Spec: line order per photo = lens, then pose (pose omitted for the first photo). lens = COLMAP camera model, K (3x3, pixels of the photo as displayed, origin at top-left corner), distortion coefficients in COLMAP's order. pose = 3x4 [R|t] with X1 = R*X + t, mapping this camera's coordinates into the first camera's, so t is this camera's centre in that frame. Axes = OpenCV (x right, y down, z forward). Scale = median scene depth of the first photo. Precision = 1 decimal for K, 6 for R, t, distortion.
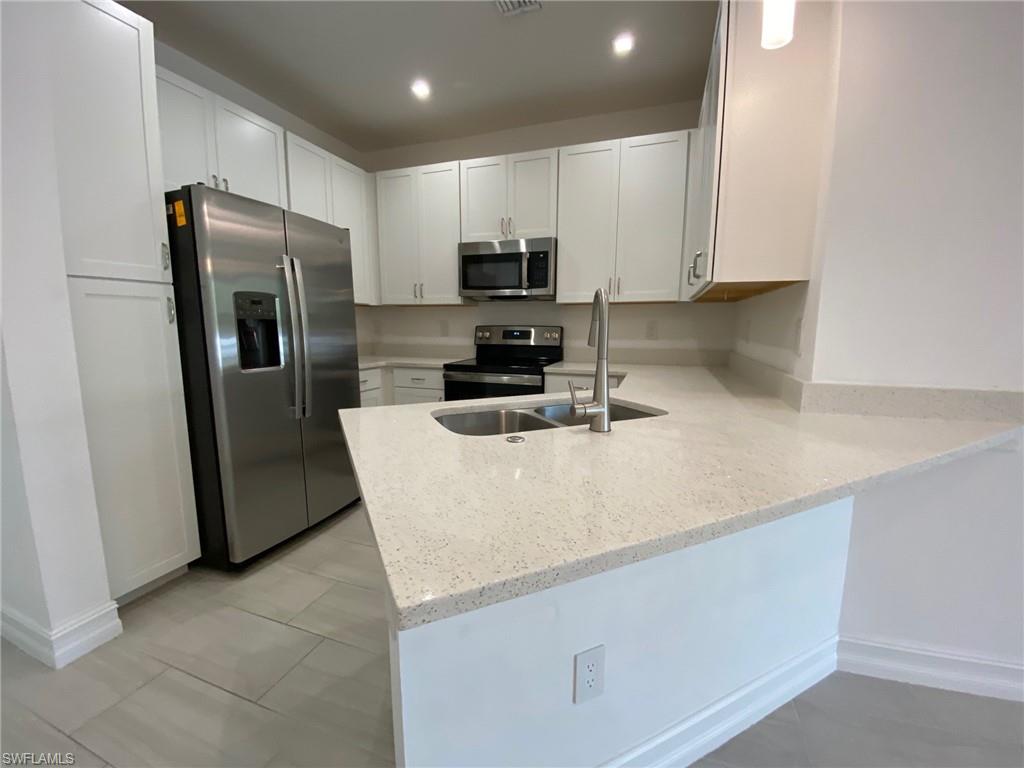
lens RADIAL K [[416.8, 0, 503.8], [0, 416.8, 377.9], [0, 0, 1]] dist [0.031228, -0.001638]
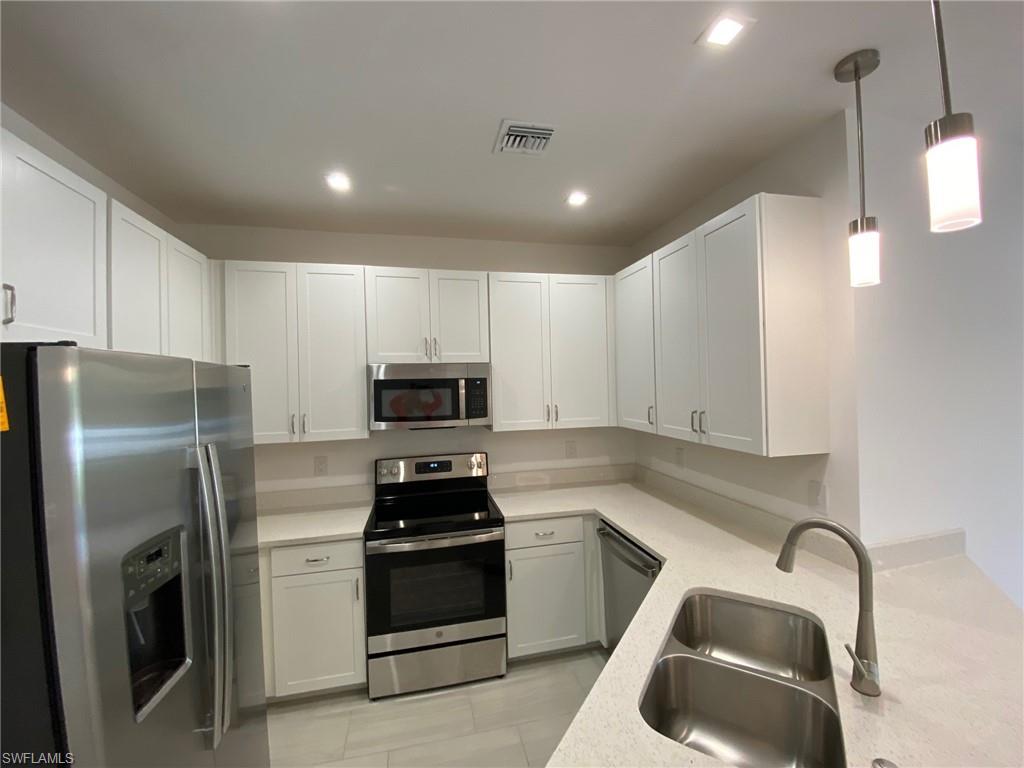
lens RADIAL K [[416.8, 0, 512.0], [0, 416.8, 385.5], [0, 0, 1]] dist [0.031228, -0.001638]
pose [[0.836265, -0.029417, 0.547535, -0.333041], [0.102147, 0.989438, -0.102854, -0.185475], [-0.538727, 0.141942, 0.830437, 0.220550]]
